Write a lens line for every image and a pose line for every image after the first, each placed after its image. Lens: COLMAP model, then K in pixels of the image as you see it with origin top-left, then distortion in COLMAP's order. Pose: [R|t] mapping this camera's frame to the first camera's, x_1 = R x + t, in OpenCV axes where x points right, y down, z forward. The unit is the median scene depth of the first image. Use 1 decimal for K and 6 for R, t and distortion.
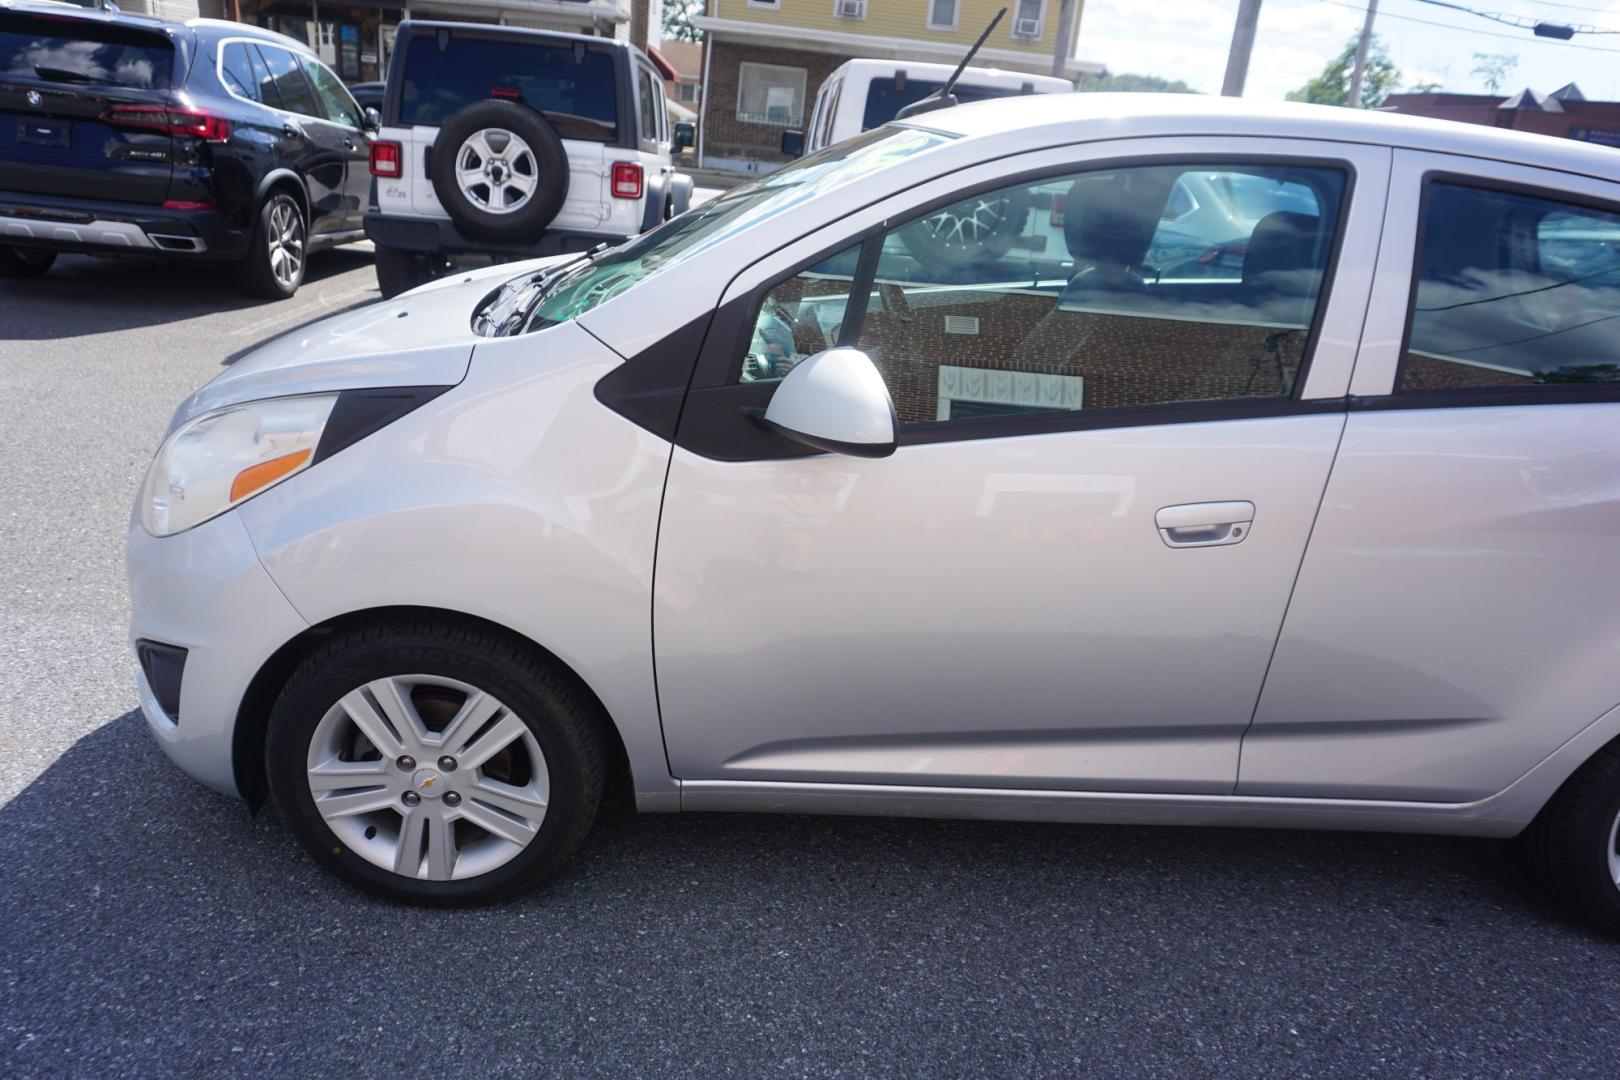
lens RADIAL K [[1089.8, 0, 804.7], [0, 1089.8, 534.9], [0, 0, 1]] dist [-0.044953, 0.031375]
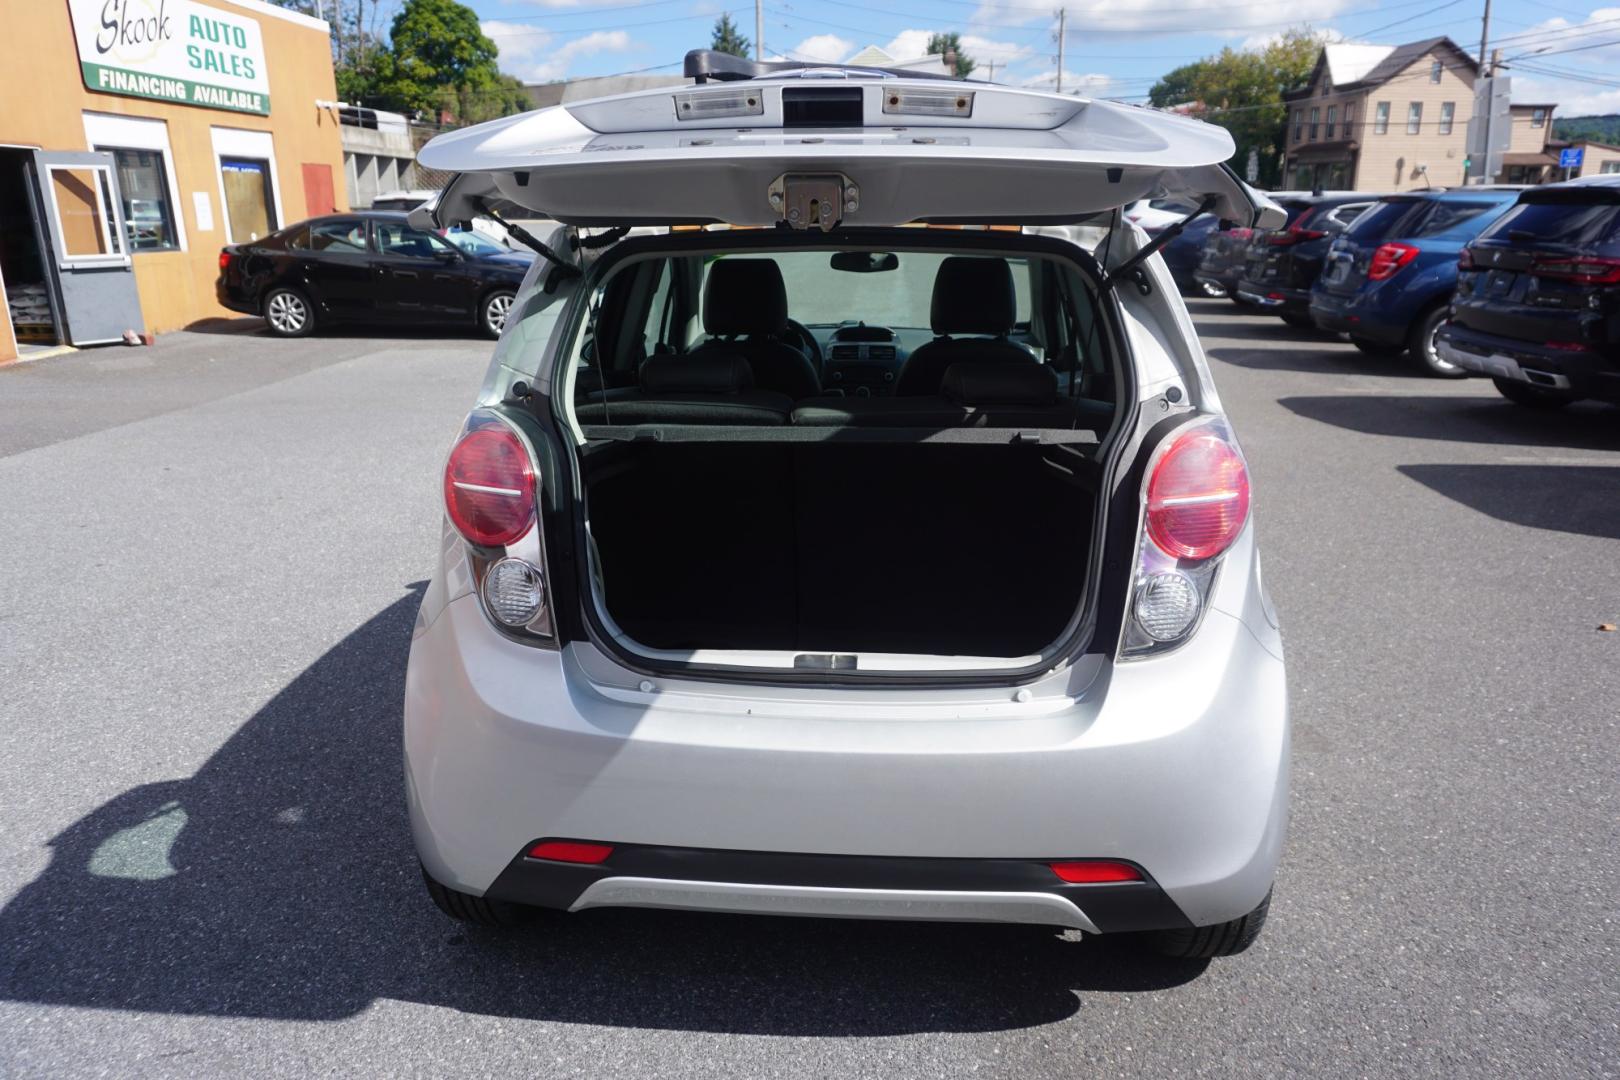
lens RADIAL K [[1089.8, 0, 792.9], [0, 1089.8, 543.4], [0, 0, 1]] dist [-0.044953, 0.031375]
pose [[-0.118295, 0.200627, -0.972499, 1.692068], [-0.353767, 0.906598, 0.230064, -0.294770], [0.927823, 0.371254, -0.036271, 1.144043]]
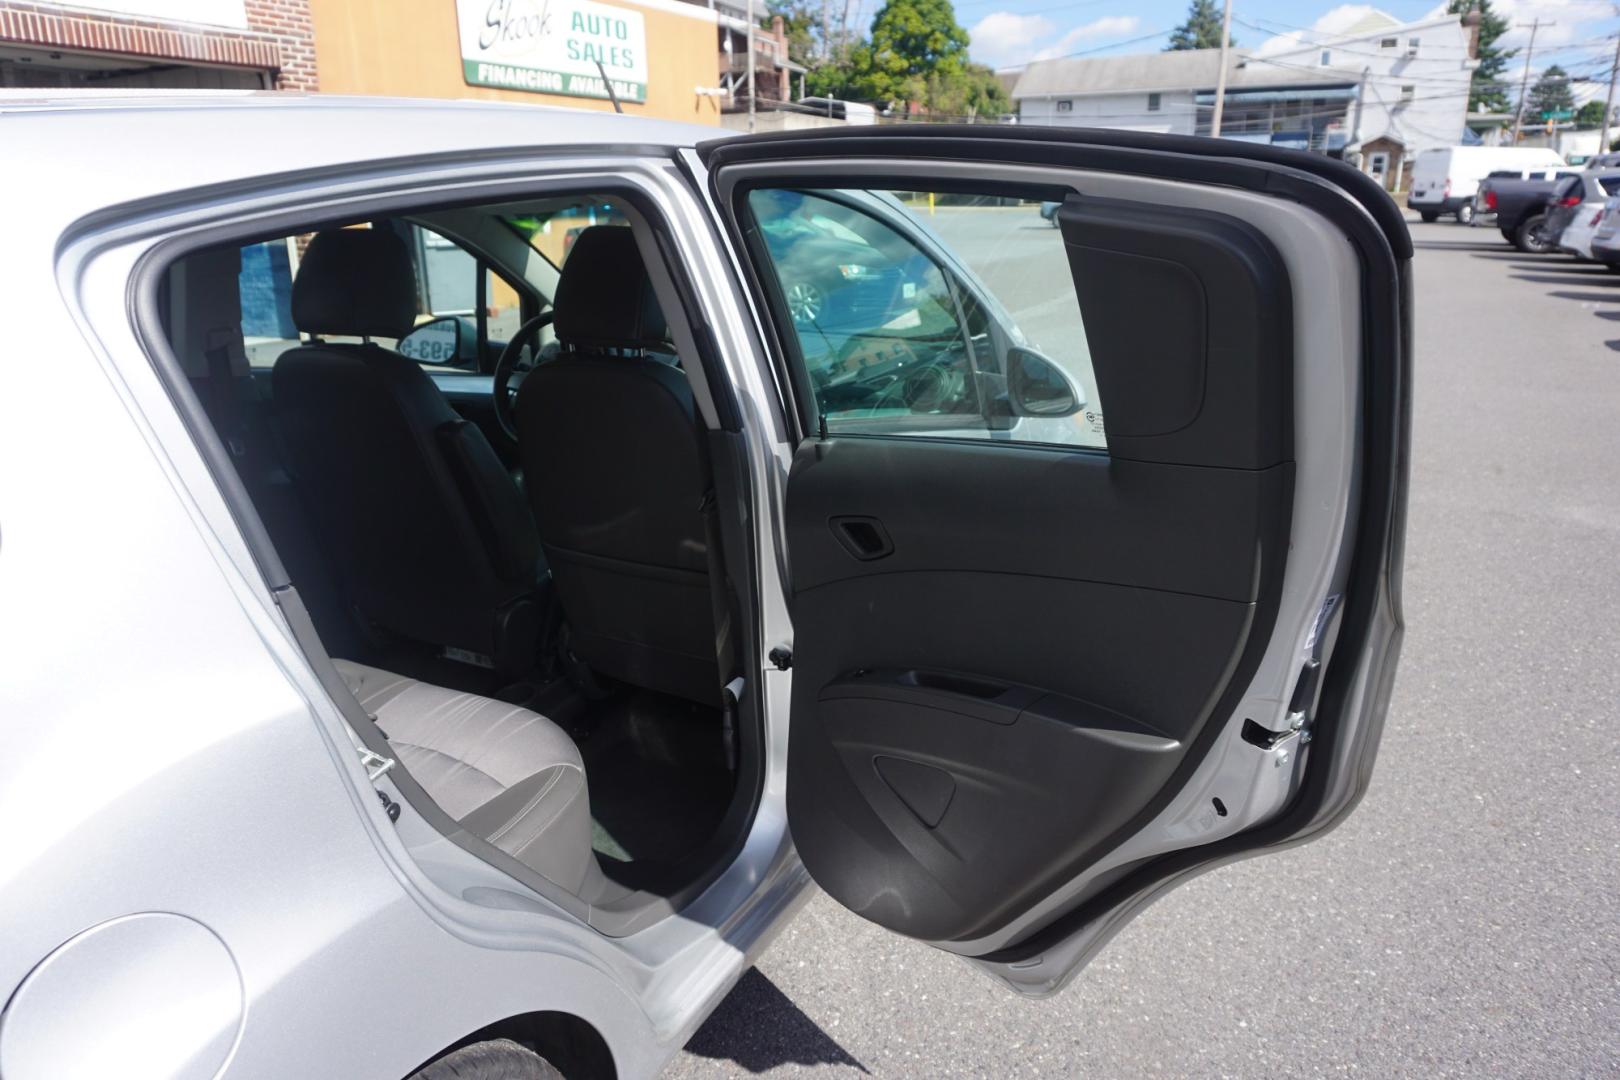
lens RADIAL K [[1089.8, 0, 804.4], [0, 1089.8, 547.7], [0, 0, 1]] dist [-0.044953, 0.031375]
pose [[-0.490839, 0.177922, -0.852890, 0.979574], [-0.338376, 0.863150, 0.374798, -0.526602], [0.802857, 0.472563, -0.363463, 1.680544]]
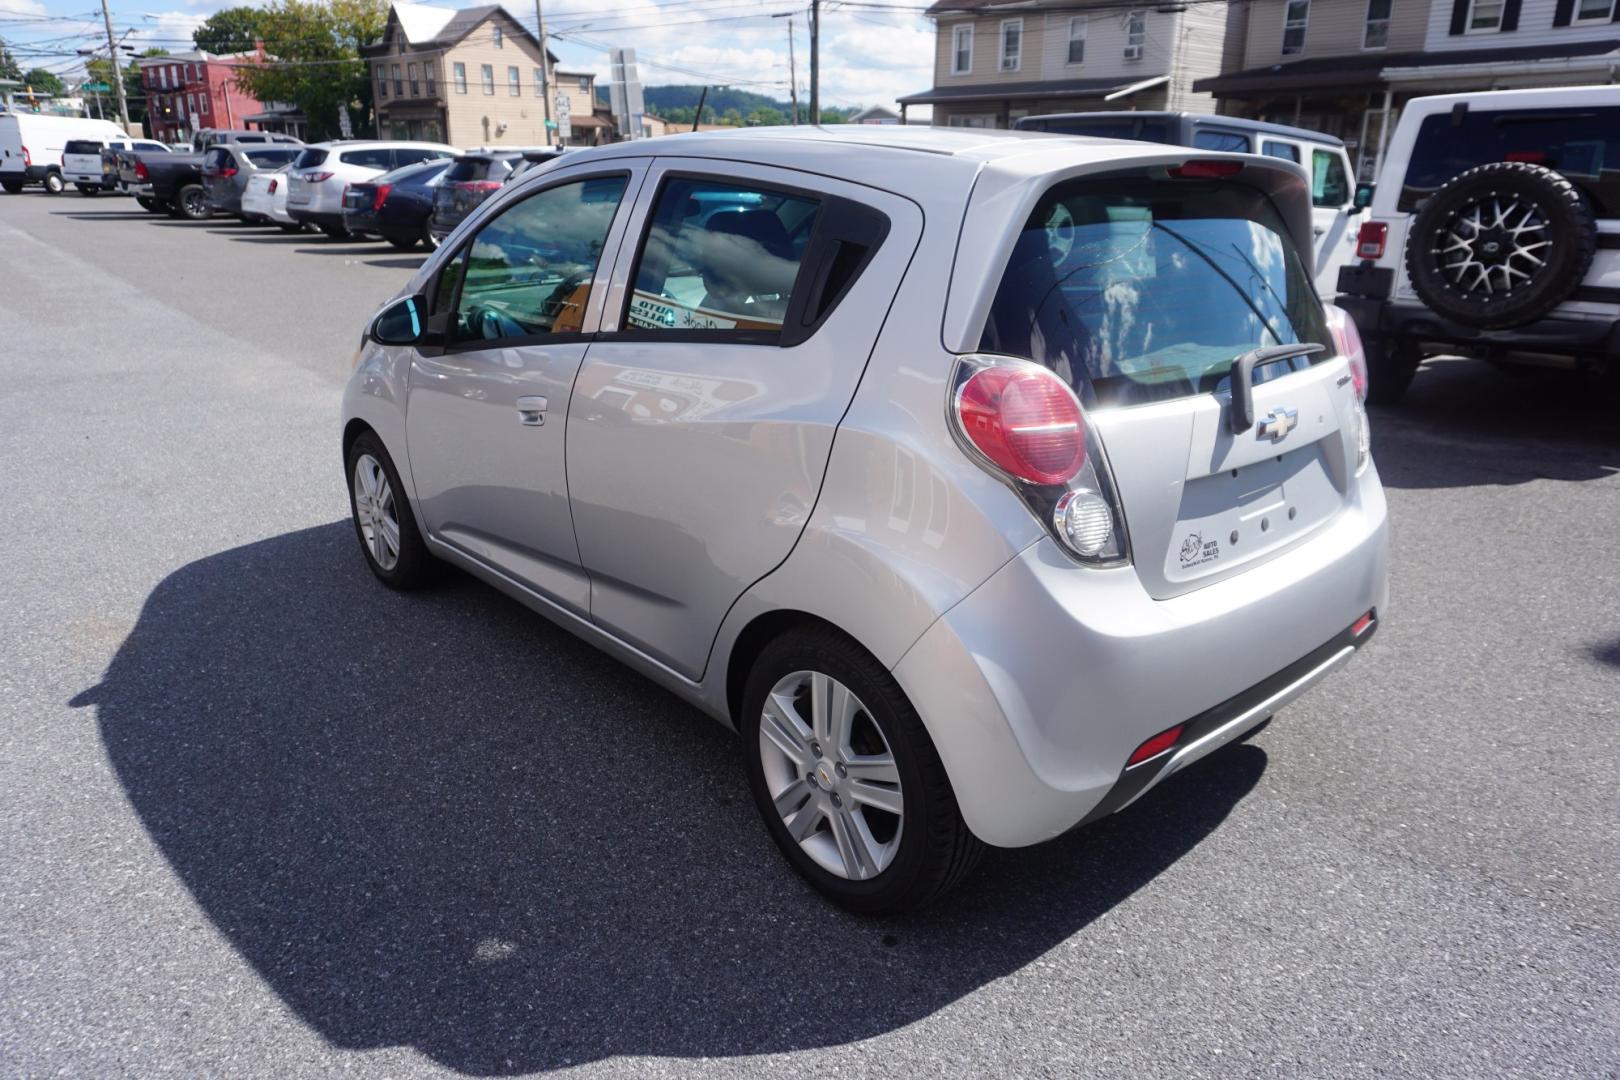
lens RADIAL K [[1089.8, 0, 807.2], [0, 1089.8, 541.1], [0, 0, 1]] dist [-0.044953, 0.031375]
pose [[0.620149, 0.167820, -0.766324, 1.444115], [-0.222462, 0.974371, 0.033354, 0.026239], [0.752281, 0.149793, 0.641588, 0.260042]]
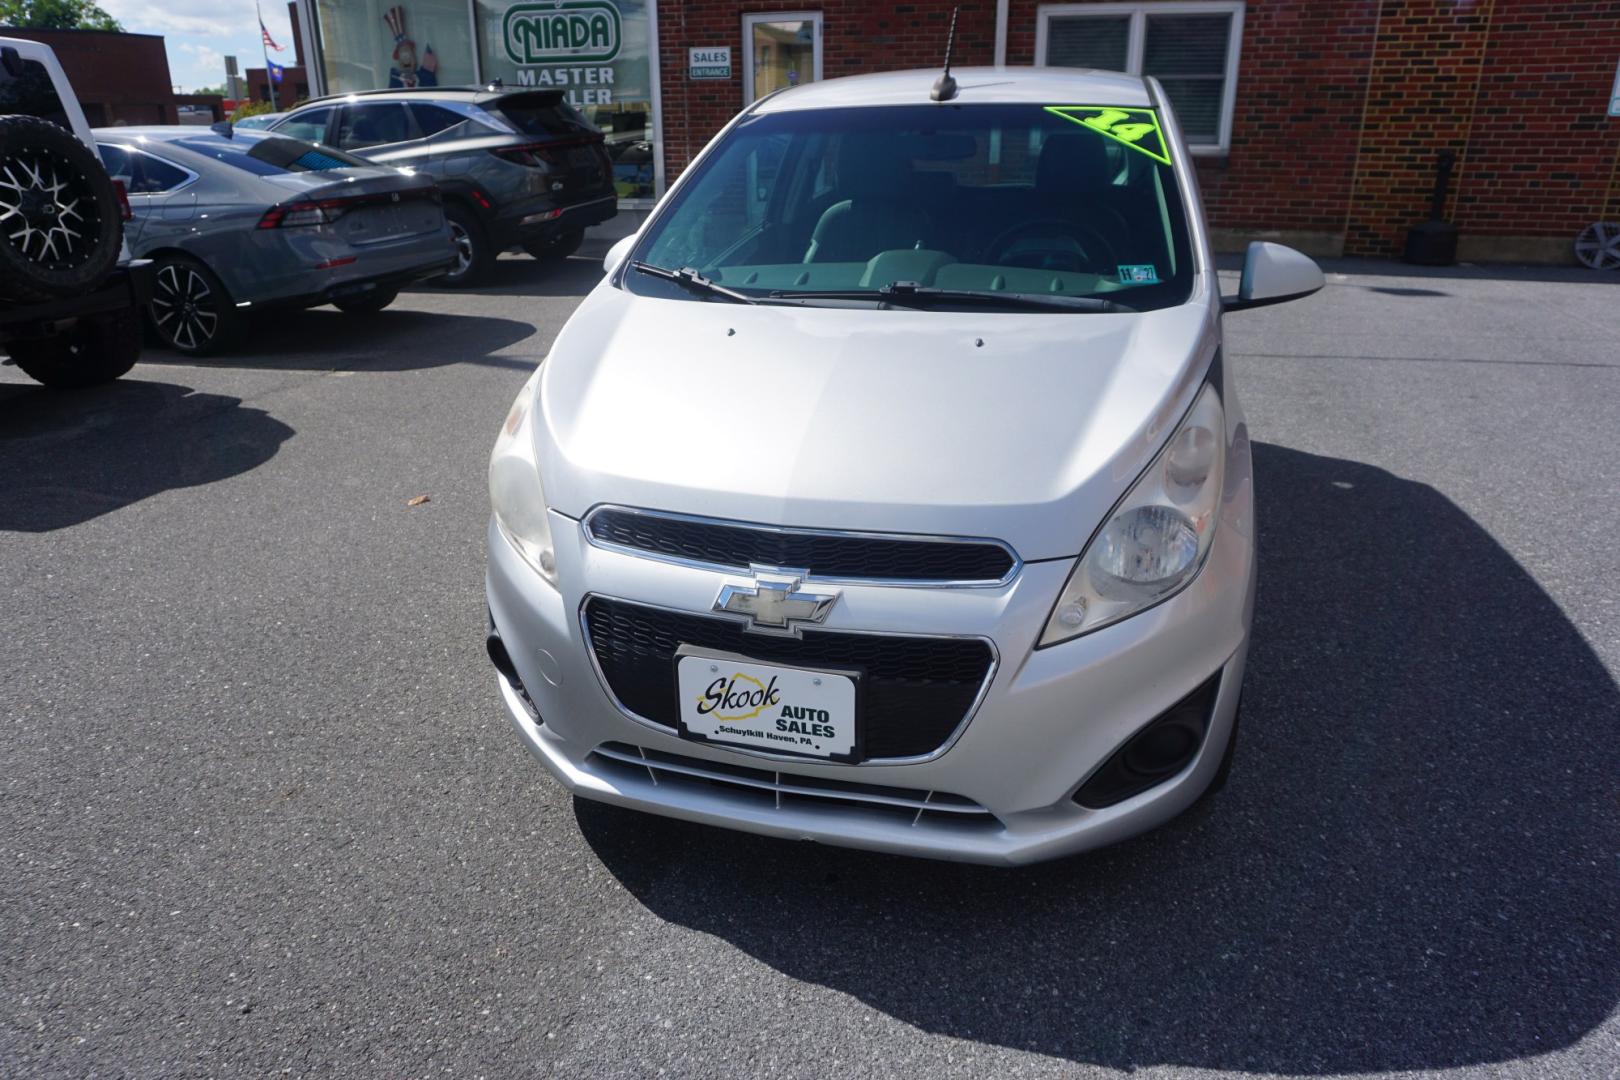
lens RADIAL K [[1089.8, 0, 808.8], [0, 1089.8, 538.8], [0, 0, 1]] dist [-0.044953, 0.031375]
pose [[0.311235, -0.430061, 0.847455, -1.250562], [0.374006, 0.875214, 0.306791, -0.384060], [-0.873643, 0.221469, 0.433242, 0.714105]]
